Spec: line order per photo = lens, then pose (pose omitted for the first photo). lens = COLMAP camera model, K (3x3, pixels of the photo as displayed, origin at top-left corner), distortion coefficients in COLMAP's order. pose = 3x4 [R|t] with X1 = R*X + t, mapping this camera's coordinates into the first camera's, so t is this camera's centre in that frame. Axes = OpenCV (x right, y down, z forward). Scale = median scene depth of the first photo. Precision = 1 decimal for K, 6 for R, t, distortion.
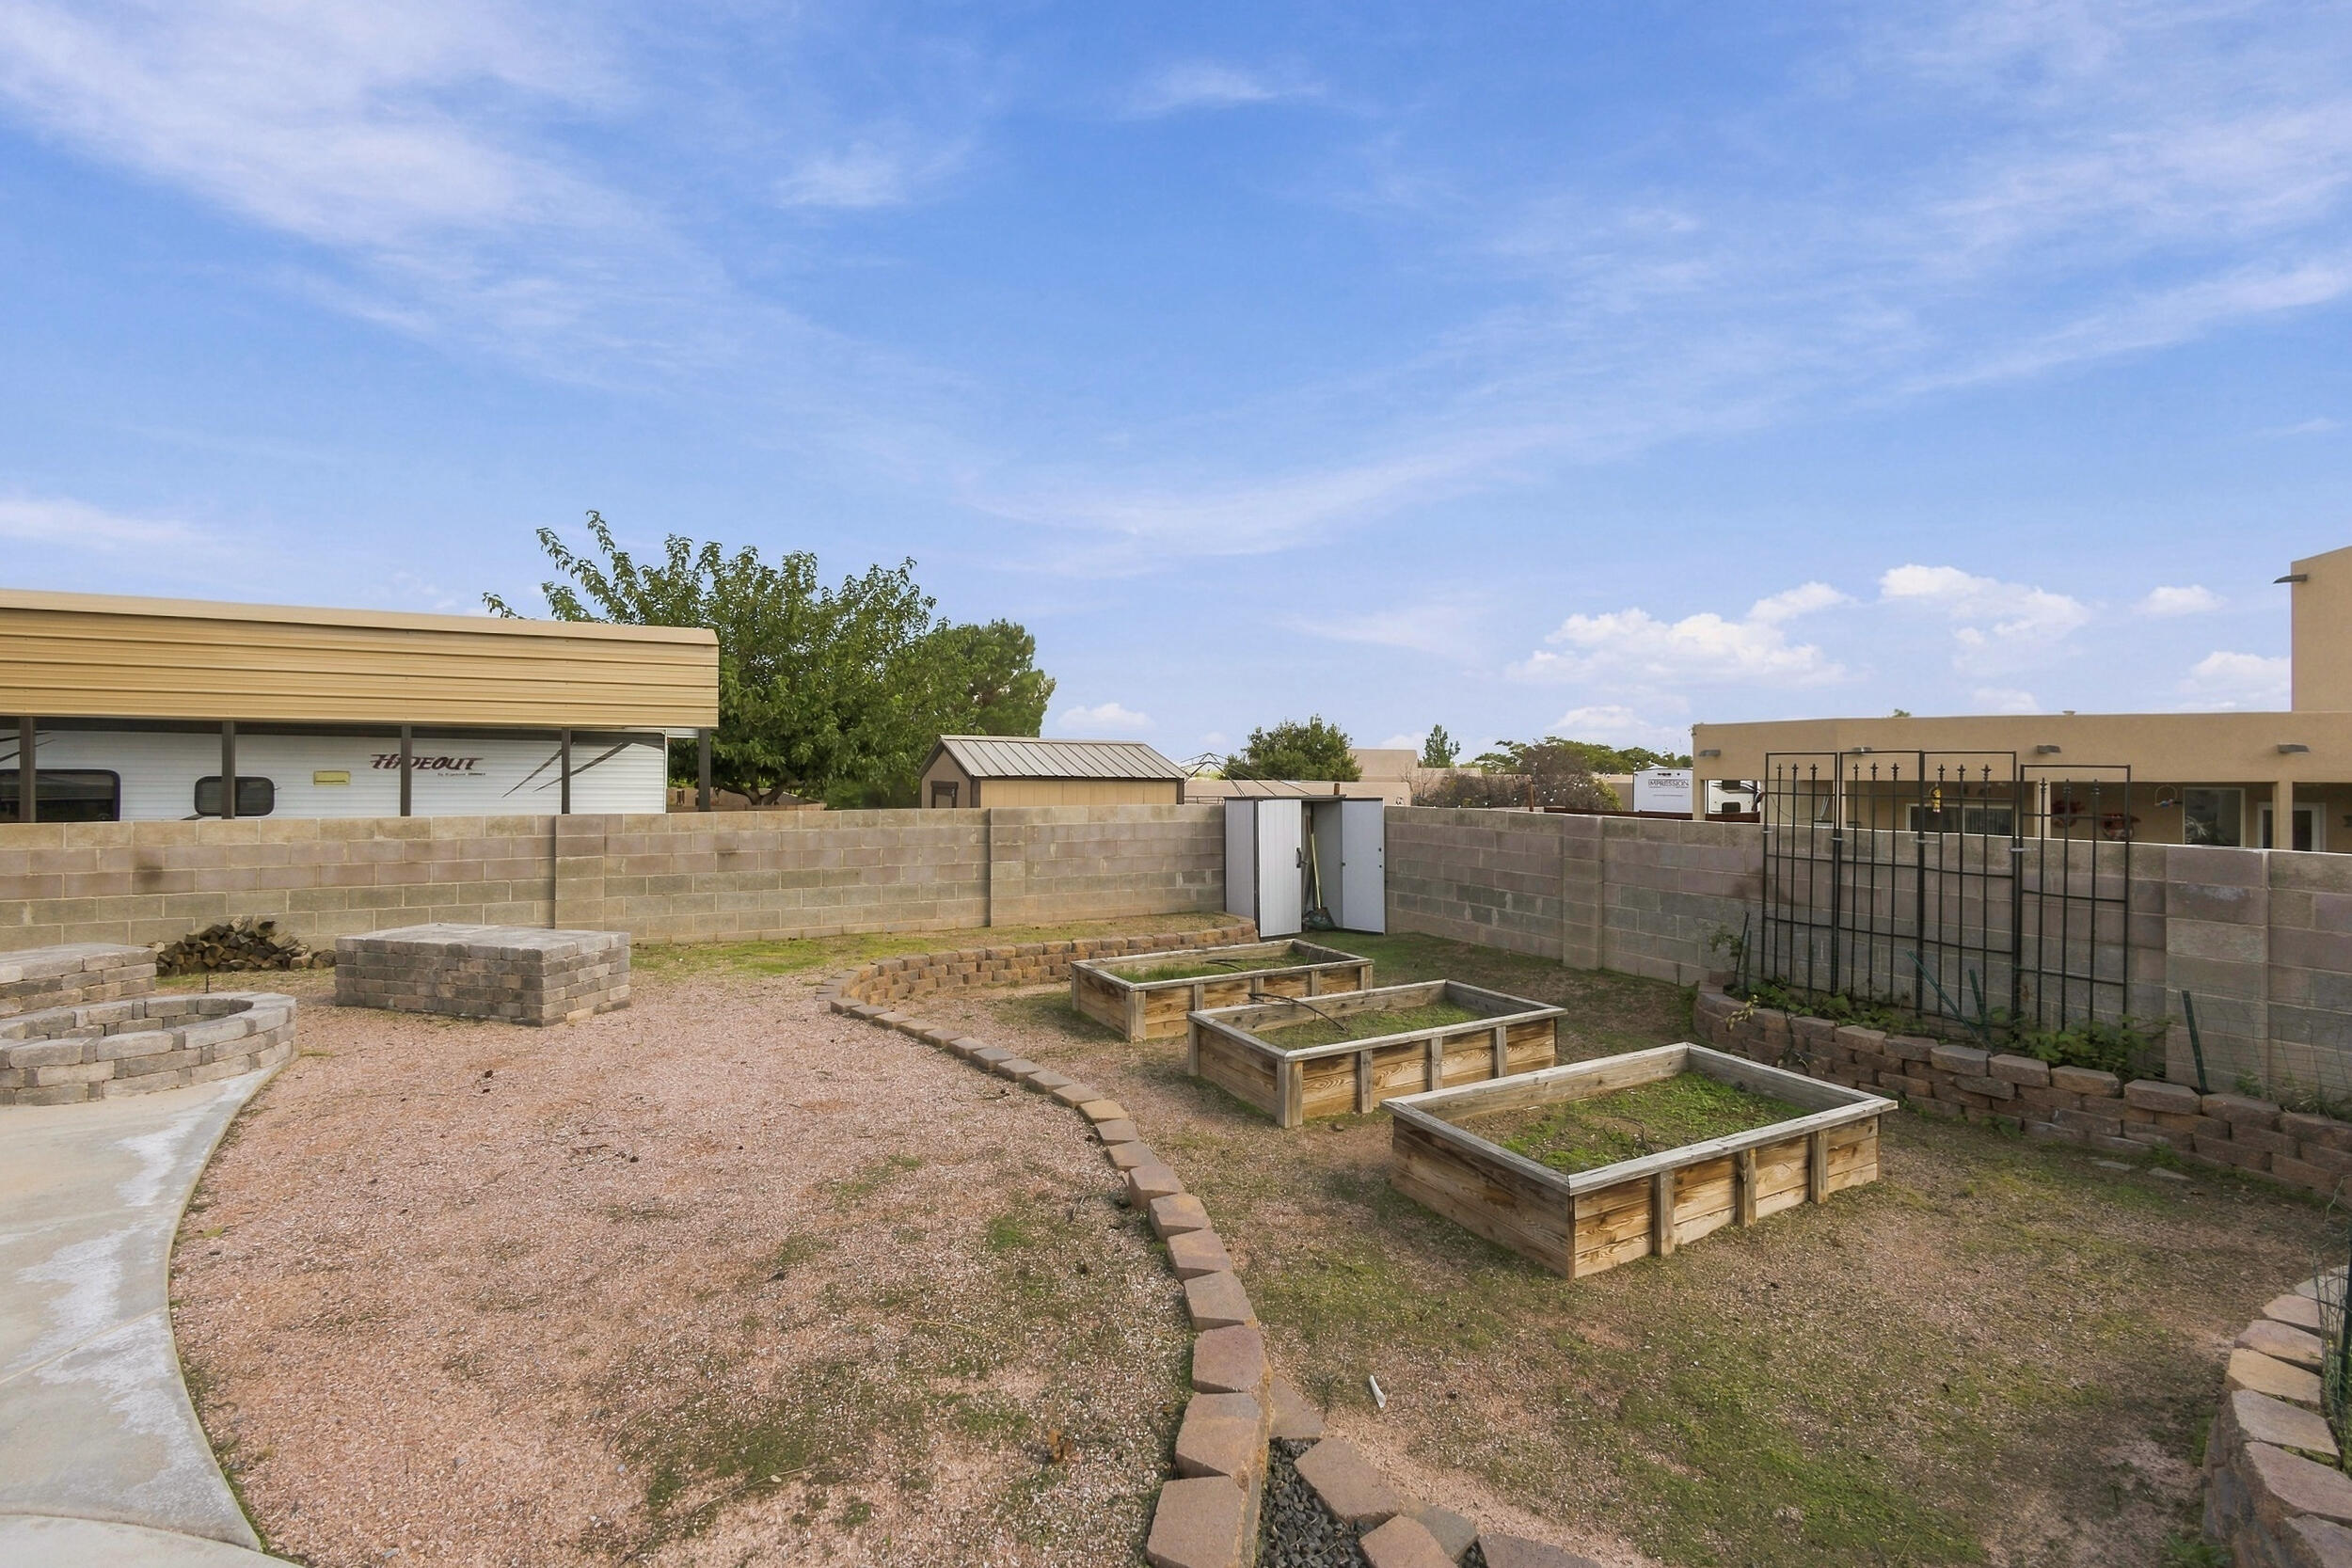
lens RADIAL K [[1021.3, 0, 1185.9], [0, 1021.3, 777.9], [0, 0, 1]] dist [-0.004709, -0.000665]
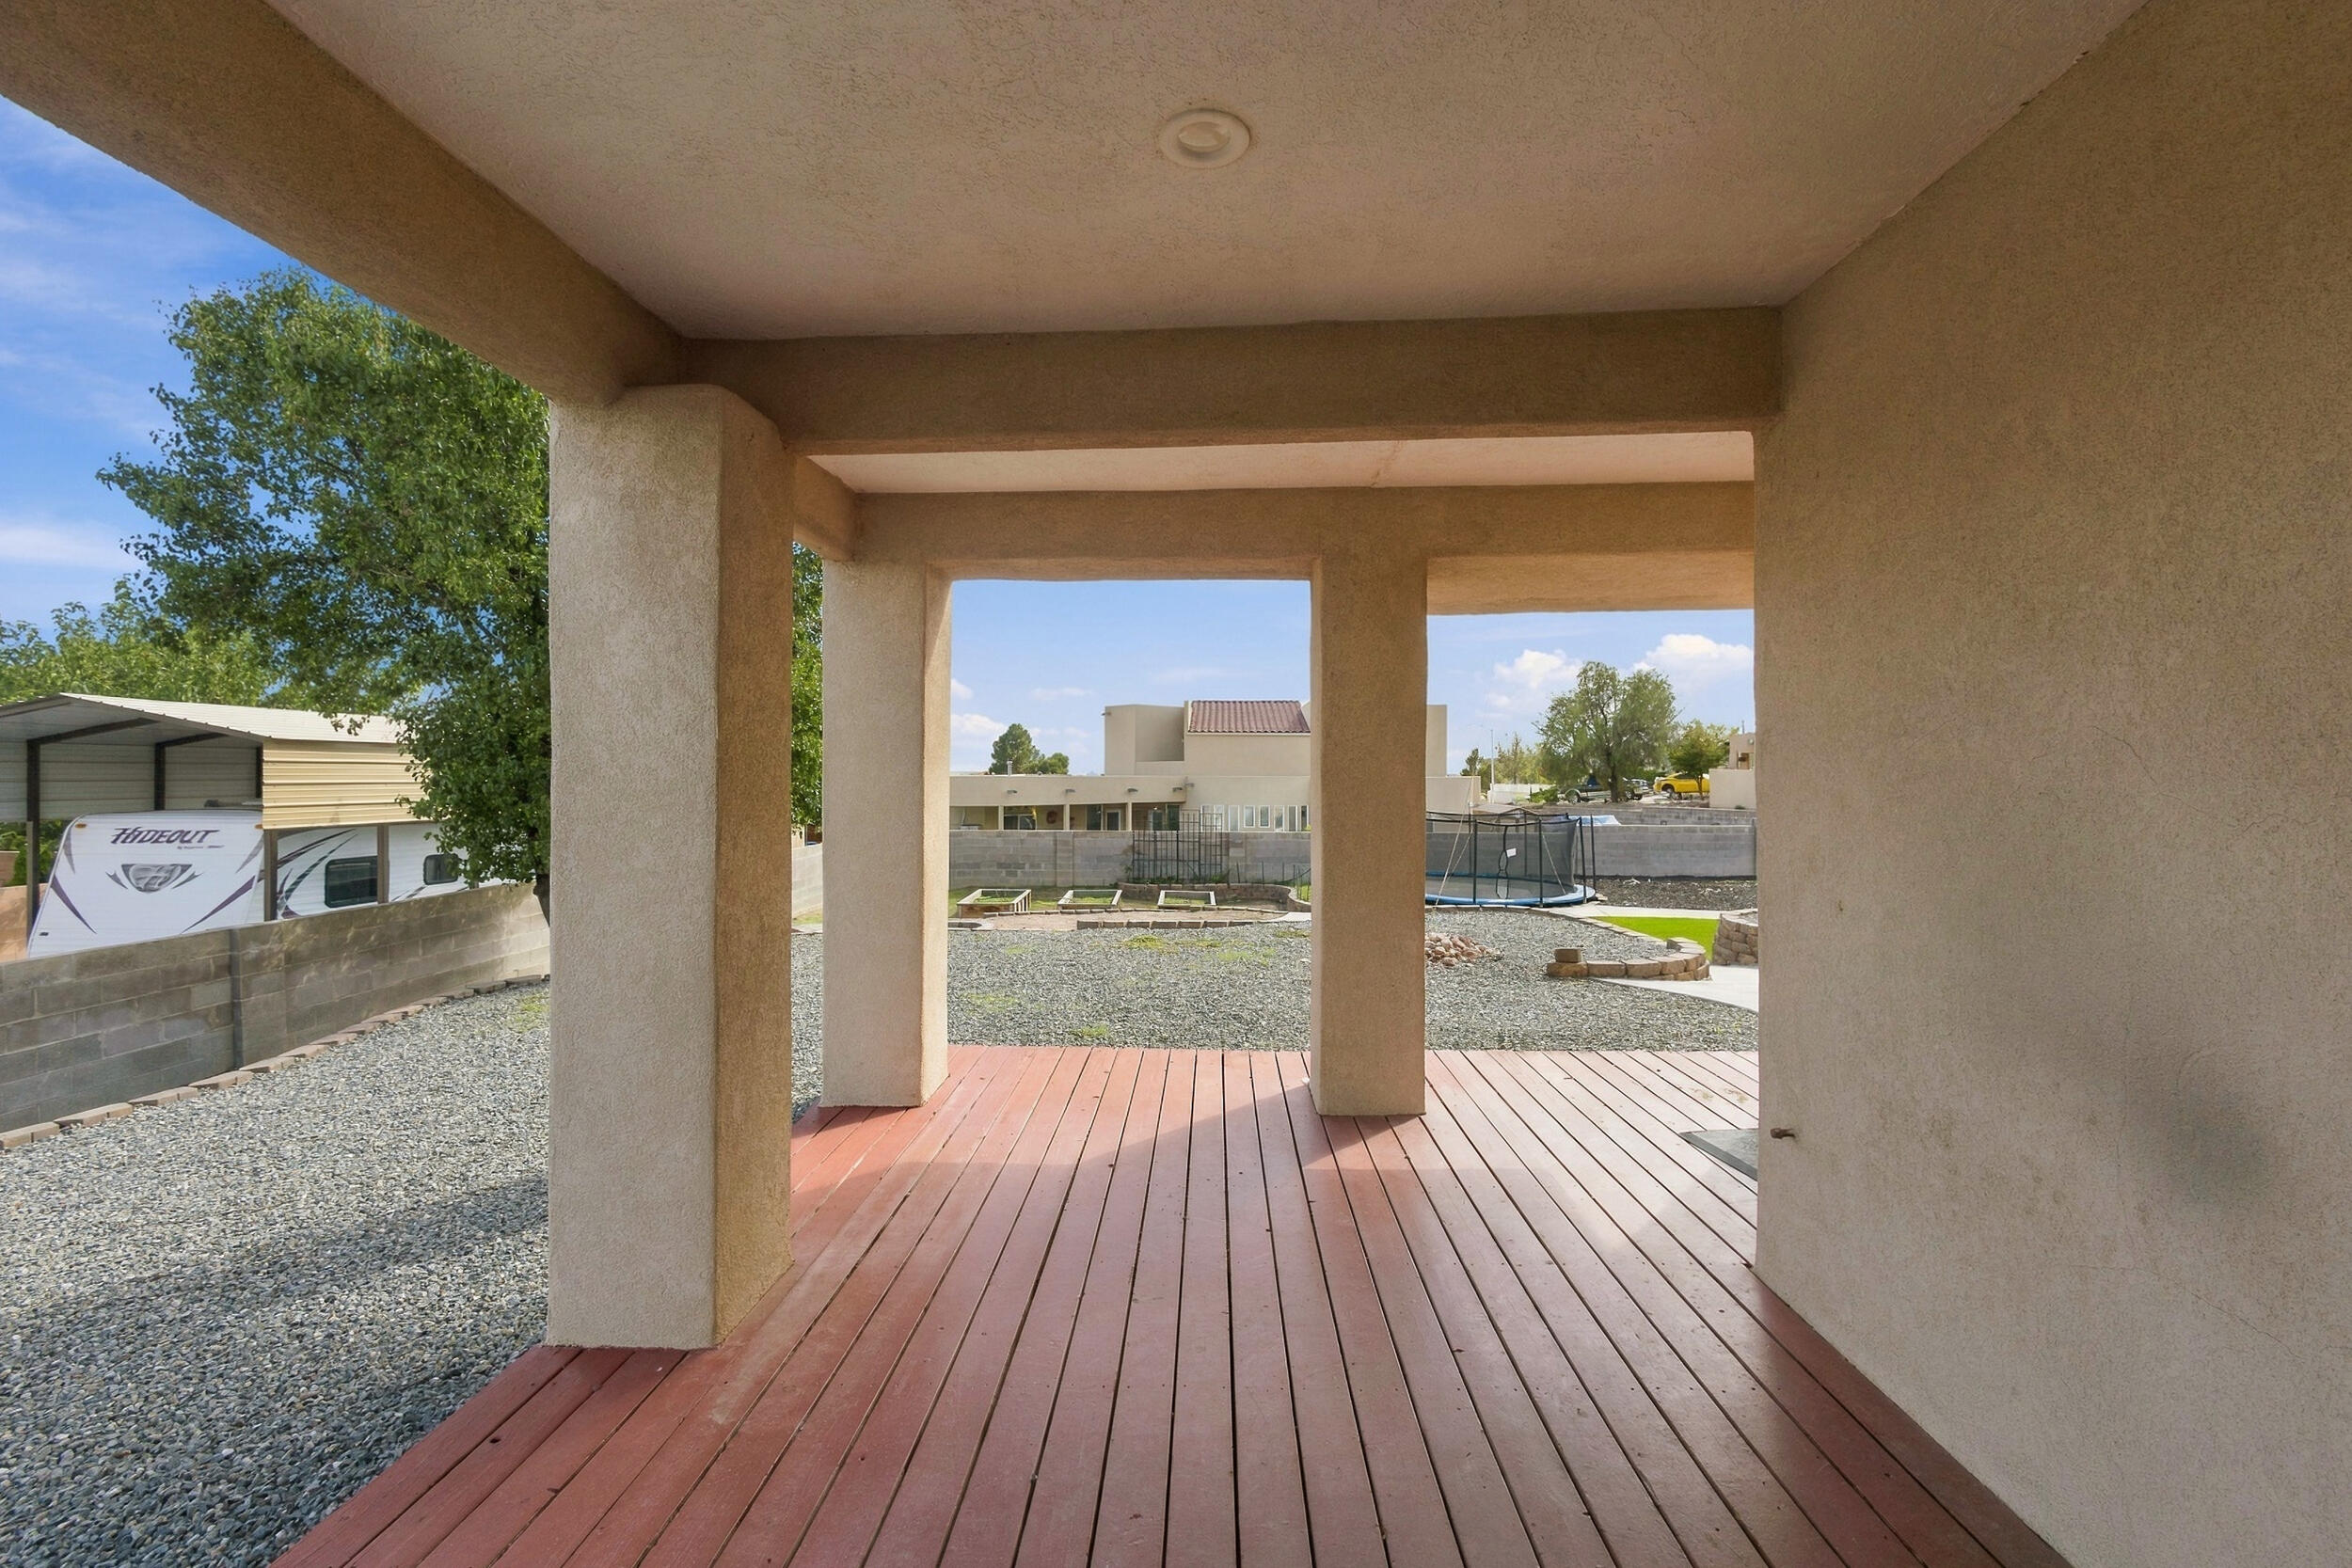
lens RADIAL K [[1021.3, 0, 1166.9], [0, 1021.3, 777.4], [0, 0, 1]] dist [-0.004709, -0.000665]
pose [[0.465001, -0.004741, 0.885297, -1.805331], [0.004002, 0.999987, 0.003253, -0.108008], [-0.885301, 0.002031, 0.465014, -0.485379]]
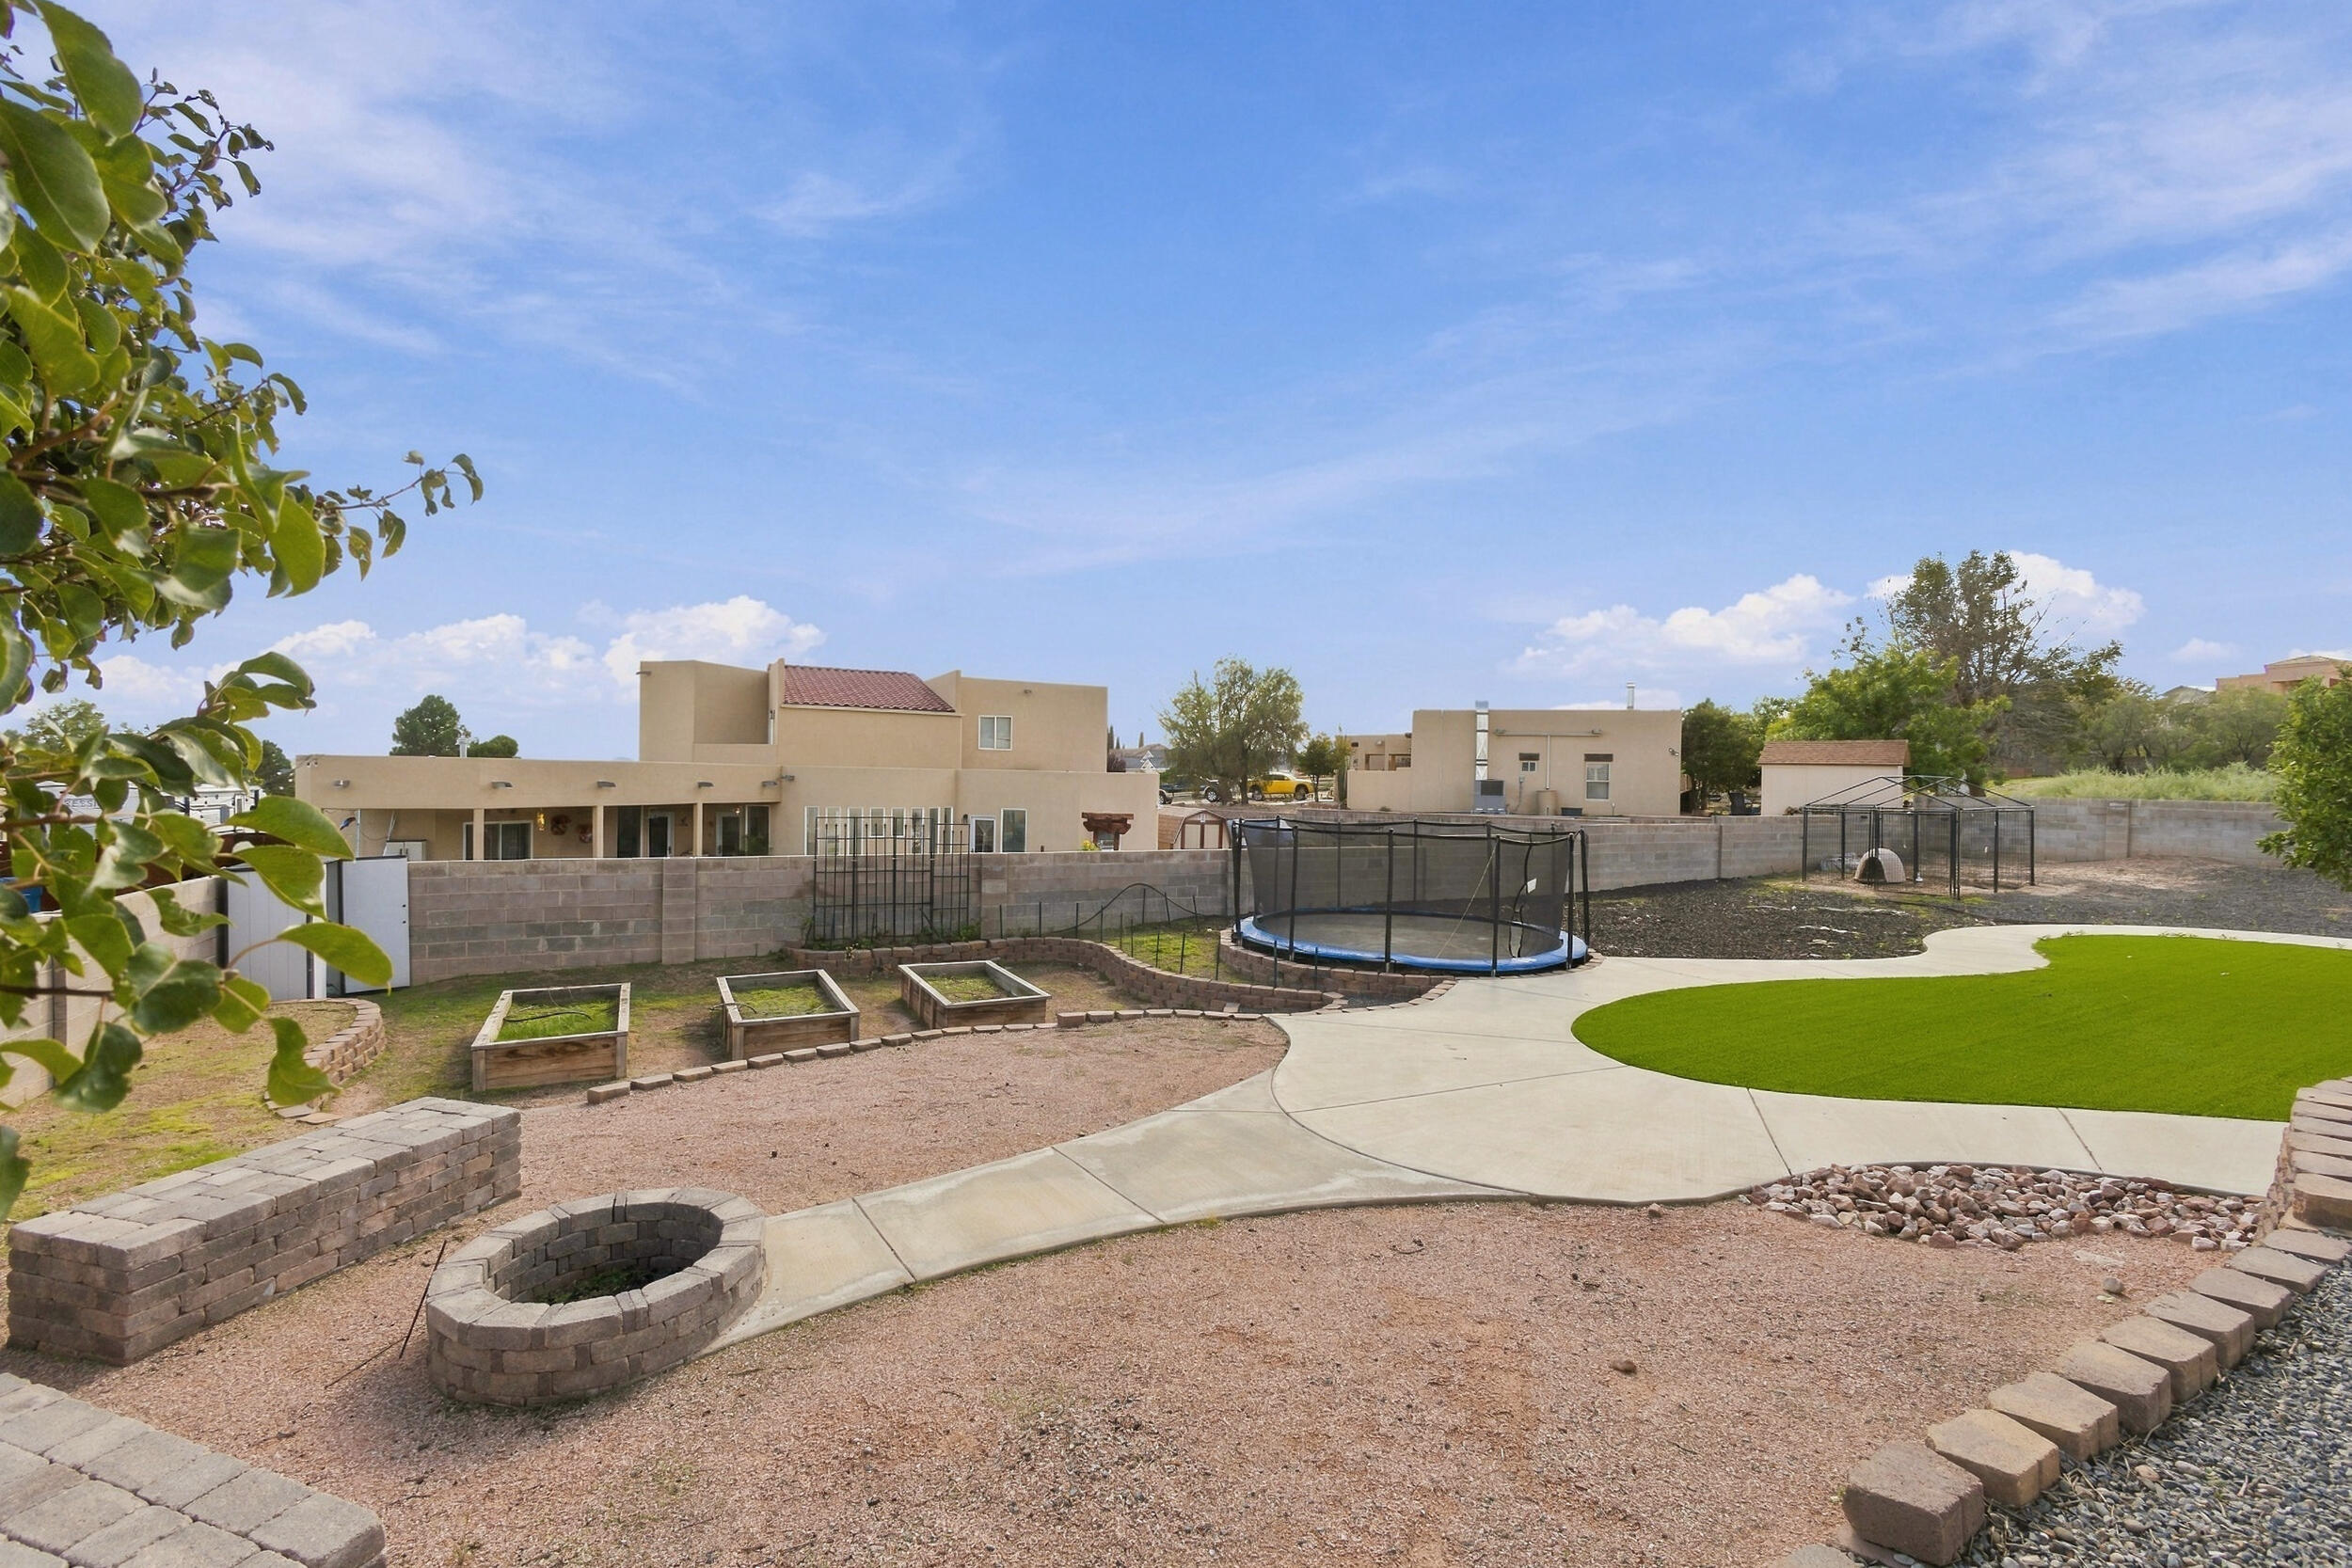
lens RADIAL K [[1021.3, 0, 1181.5], [0, 1021.3, 779.7], [0, 0, 1]] dist [-0.004709, -0.000665]
pose [[-0.016322, -0.004148, 0.999858, -1.012307], [-0.014065, 0.999893, 0.003919, -0.084604], [-0.999768, -0.013999, -0.016378, 0.299655]]
